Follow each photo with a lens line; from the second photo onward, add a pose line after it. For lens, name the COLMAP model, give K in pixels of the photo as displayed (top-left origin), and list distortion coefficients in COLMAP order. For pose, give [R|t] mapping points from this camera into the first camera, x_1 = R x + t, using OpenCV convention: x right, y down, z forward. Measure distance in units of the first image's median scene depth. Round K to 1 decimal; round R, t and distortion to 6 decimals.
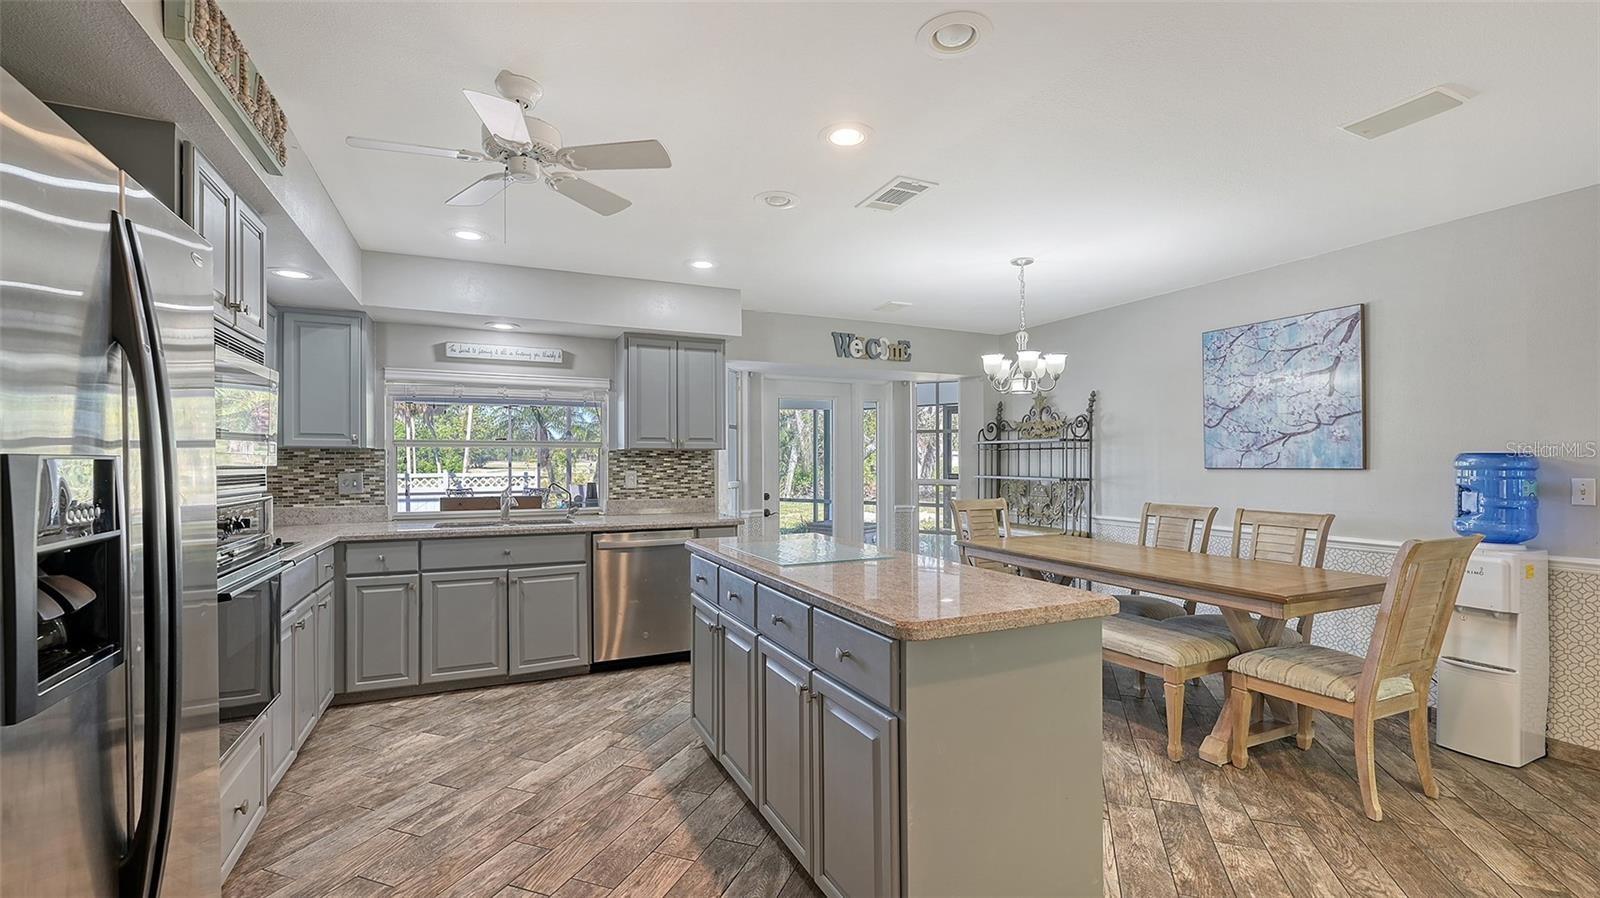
lens RADIAL K [[684.1, 0, 800.0], [0, 684.1, 449.0], [0, 0, 1]] dist [0.002250, -0.000312]
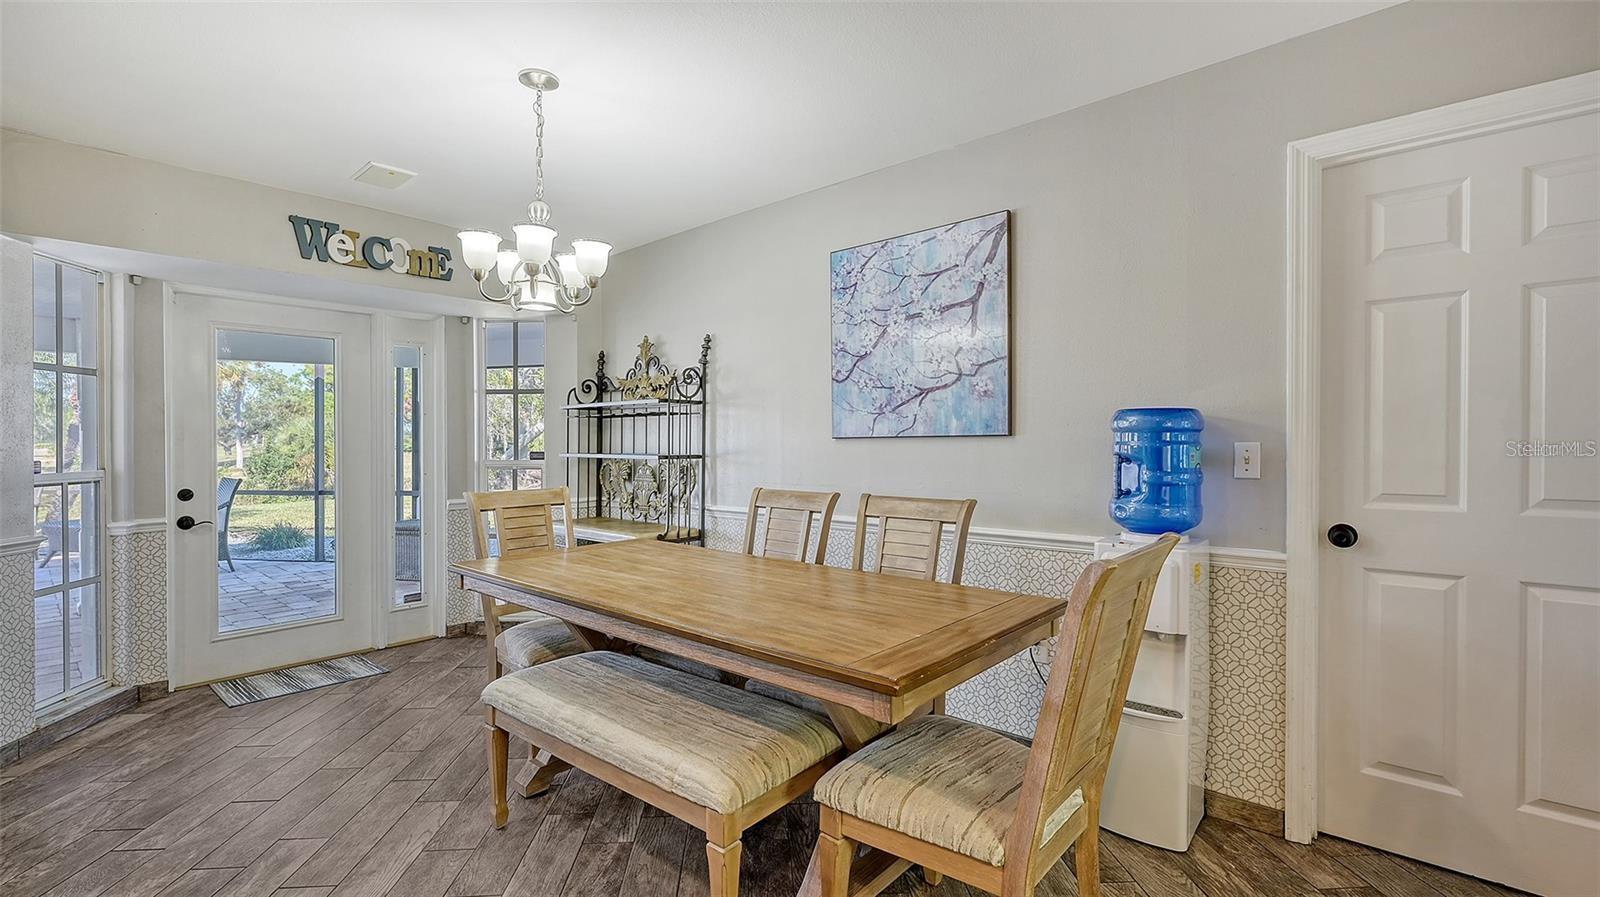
lens RADIAL K [[684.1, 0, 800.0], [0, 684.1, 448.5], [0, 0, 1]] dist [0.002250, -0.000312]
pose [[0.917462, -0.011116, 0.397668, 0.281576], [0.000591, 0.999646, 0.026582, 0.020792], [-0.397823, -0.024153, 0.917144, 0.359762]]
